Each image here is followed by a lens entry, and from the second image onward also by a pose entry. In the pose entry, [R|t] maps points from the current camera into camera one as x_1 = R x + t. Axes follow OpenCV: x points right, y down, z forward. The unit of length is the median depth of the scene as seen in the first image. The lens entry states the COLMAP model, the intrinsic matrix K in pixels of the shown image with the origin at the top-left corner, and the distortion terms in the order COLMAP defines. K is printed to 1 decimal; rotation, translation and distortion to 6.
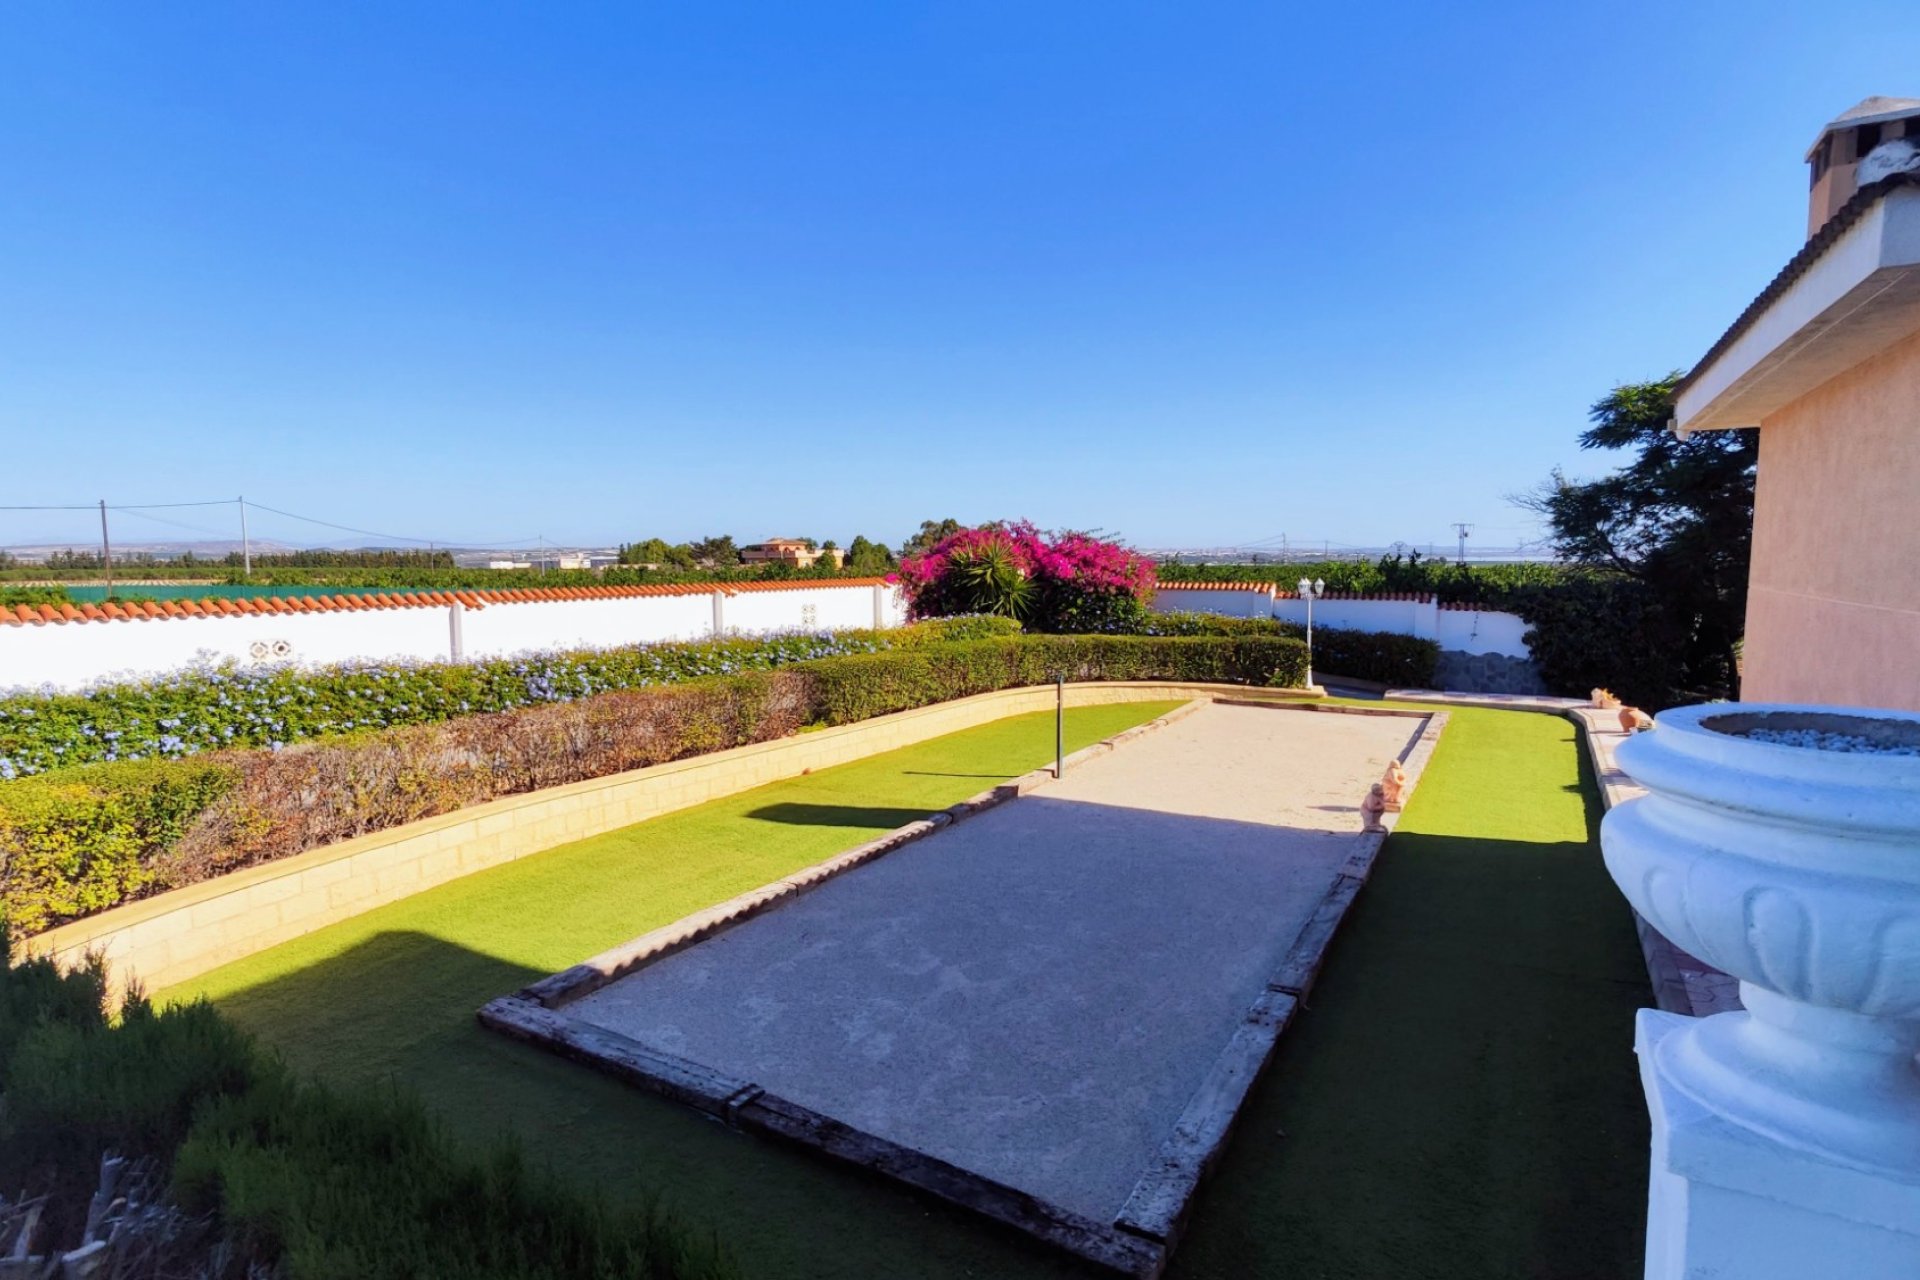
lens RADIAL K [[944.4, 0, 959.0], [0, 944.4, 639.5], [0, 0, 1]] dist [-0.001272, 0.000126]
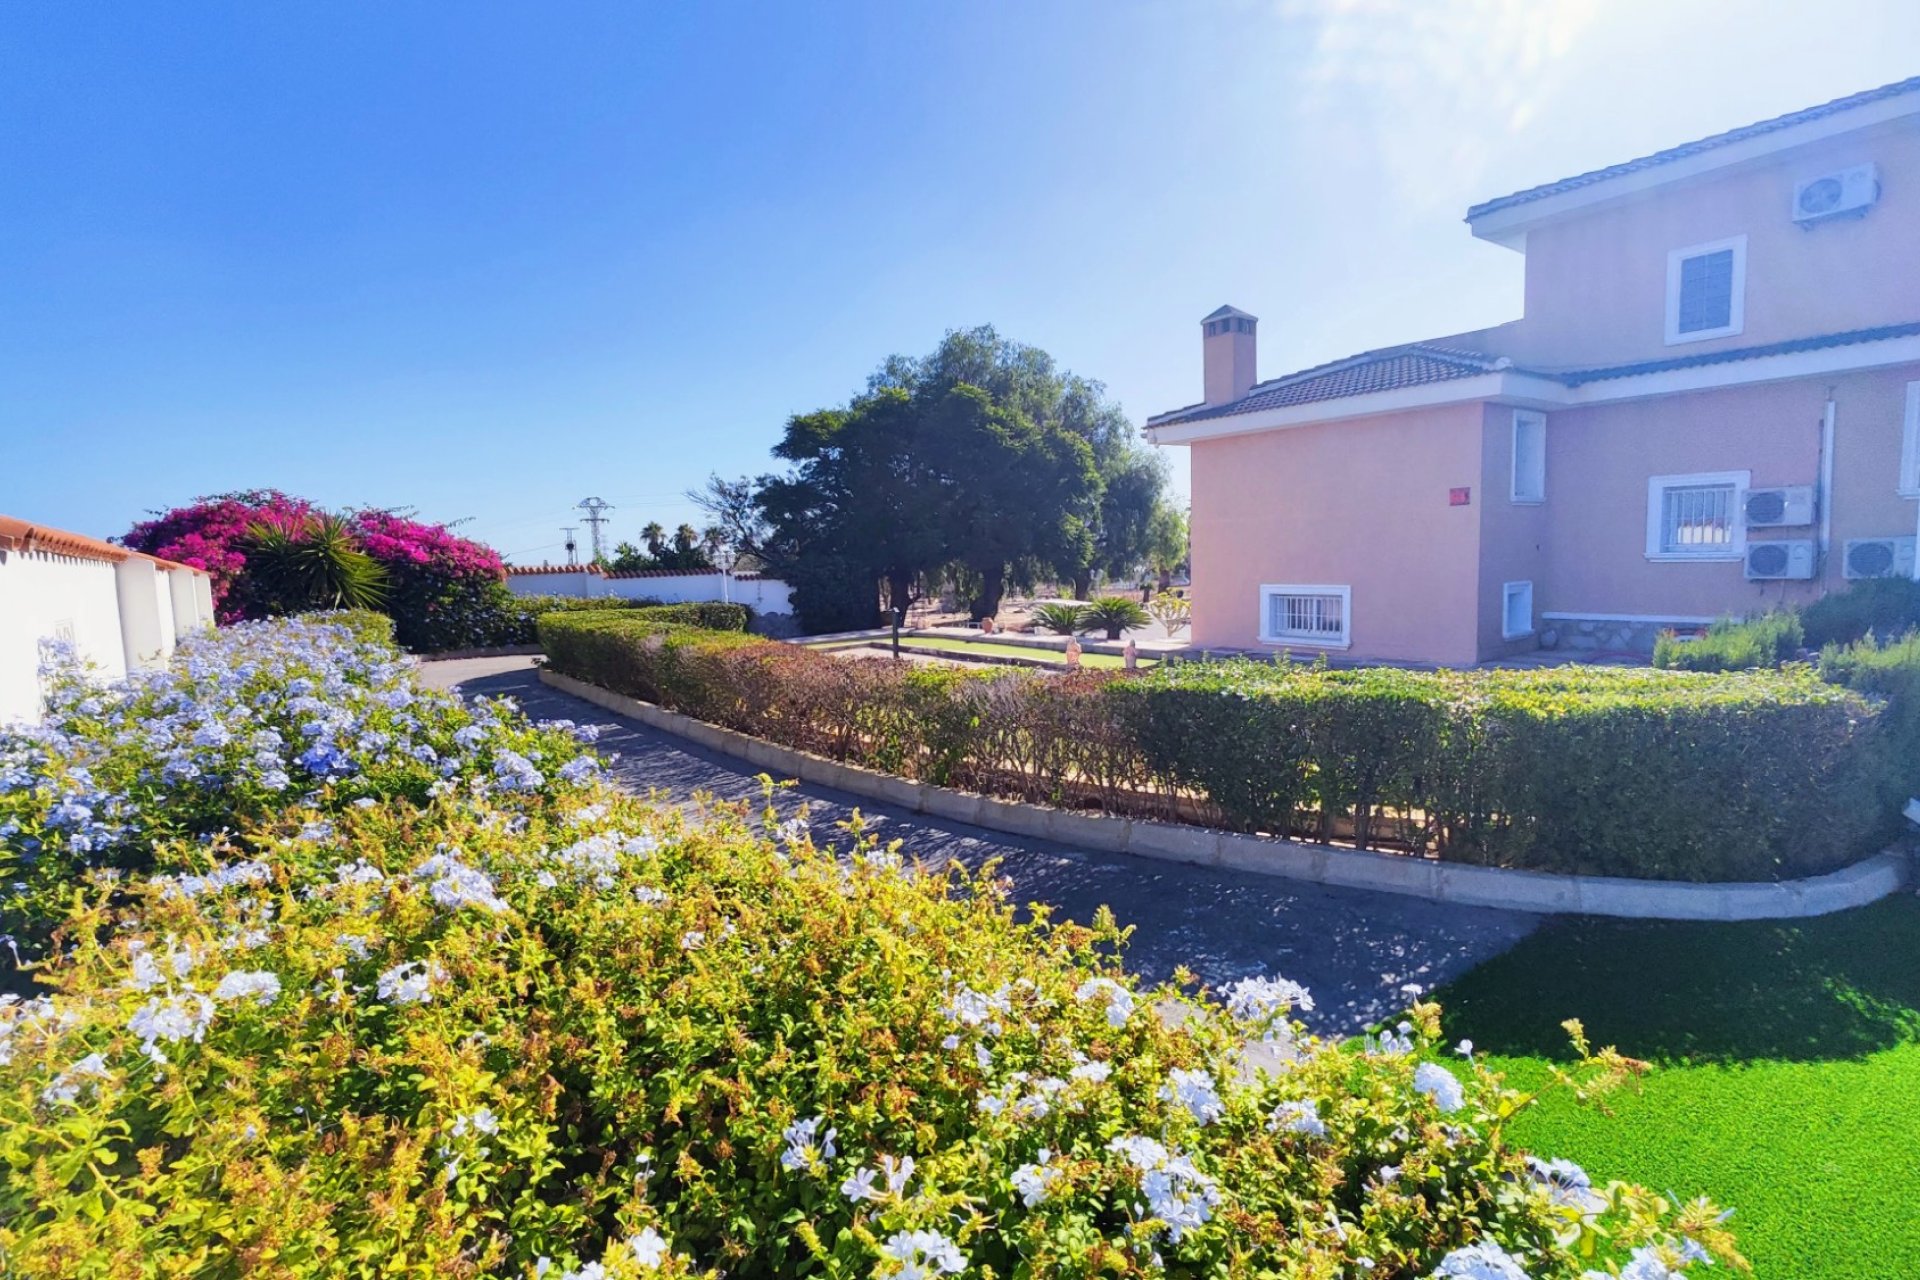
lens RADIAL K [[944.4, 0, 958.9], [0, 944.4, 642.3], [0, 0, 1]] dist [-0.001272, 0.000126]
pose [[0.388950, -0.093268, 0.916526, -0.487221], [0.118314, 0.991681, 0.050706, 0.019182], [-0.913630, 0.088716, 0.396749, 0.259081]]
